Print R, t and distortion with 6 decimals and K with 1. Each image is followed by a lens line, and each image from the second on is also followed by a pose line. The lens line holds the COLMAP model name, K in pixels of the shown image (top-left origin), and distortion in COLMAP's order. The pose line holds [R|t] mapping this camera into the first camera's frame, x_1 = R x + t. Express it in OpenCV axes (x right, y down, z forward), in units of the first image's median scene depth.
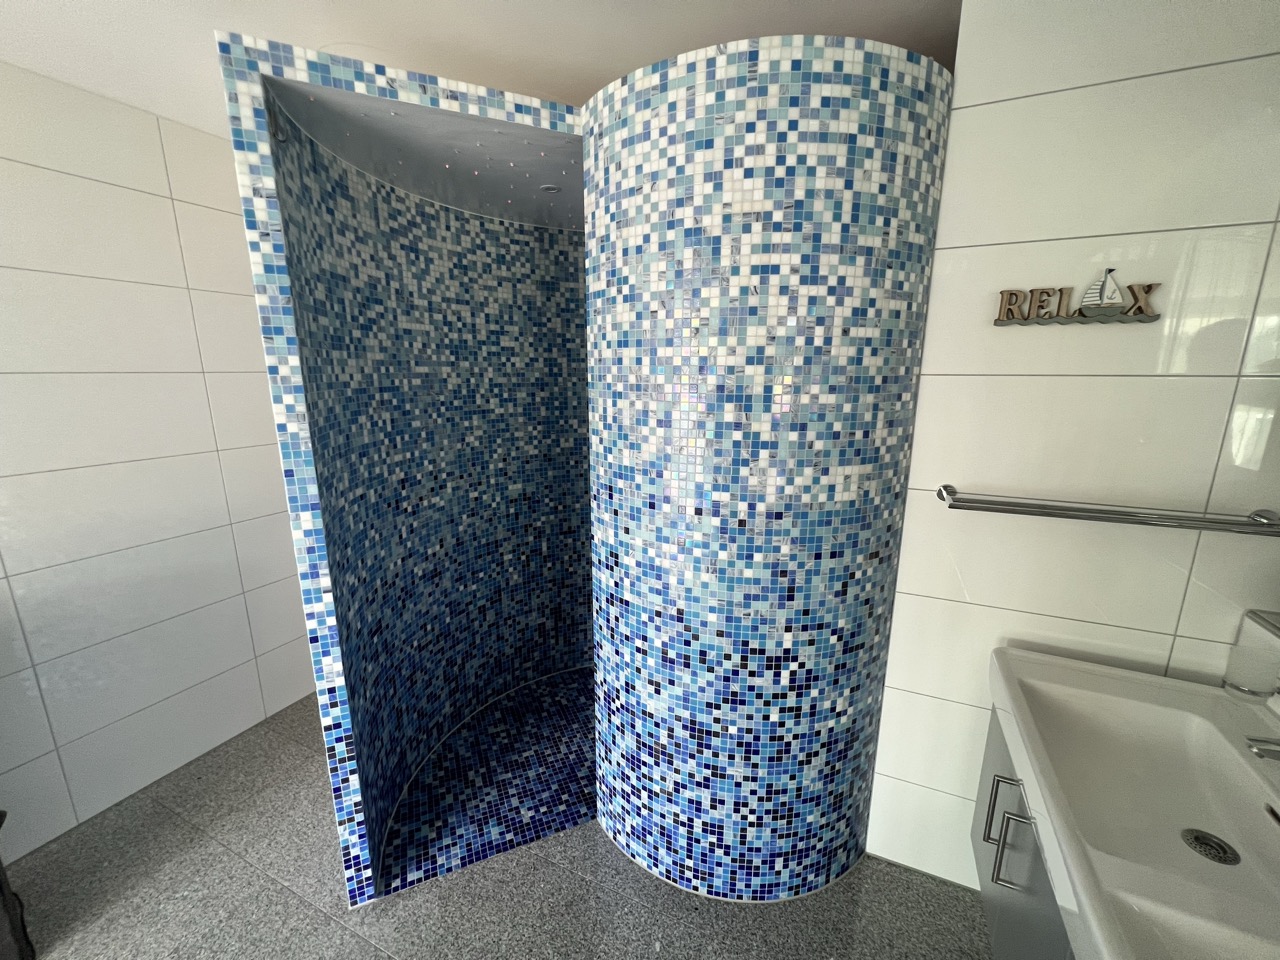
lens RADIAL K [[513.7, 0, 638.0], [0, 513.7, 480.8], [0, 0, 1]] dist [-0.009532, 0.001833]
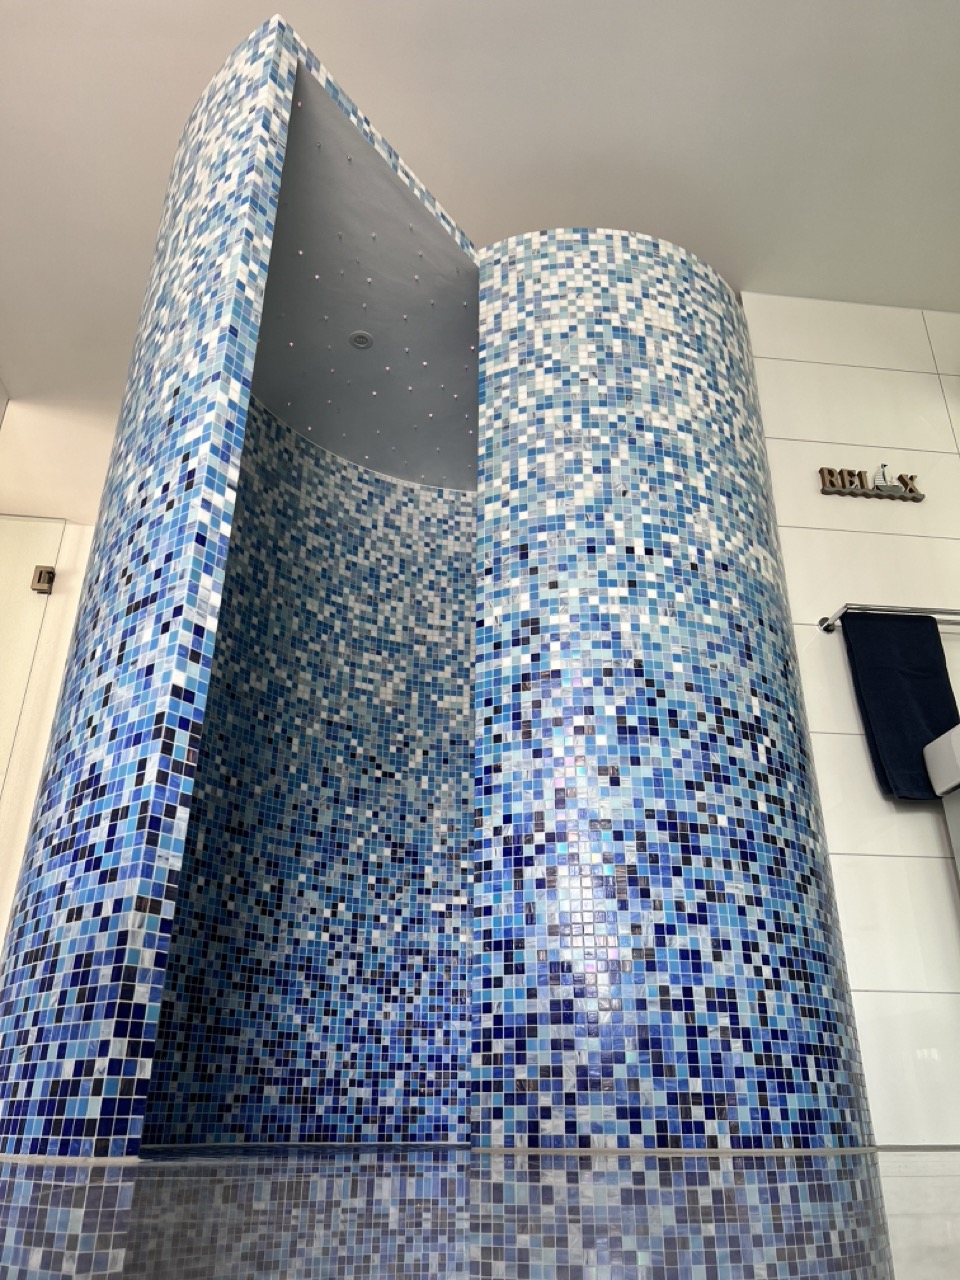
lens RADIAL K [[970.4, 0, 477.7], [0, 970.4, 637.7], [0, 0, 1]] dist [0.035406, -0.049597]
pose [[0.854780, 0.240985, 0.459650, -0.834106], [0.102955, 0.789322, -0.605286, 1.113583], [-0.508677, 0.564709, 0.649886, 0.134713]]
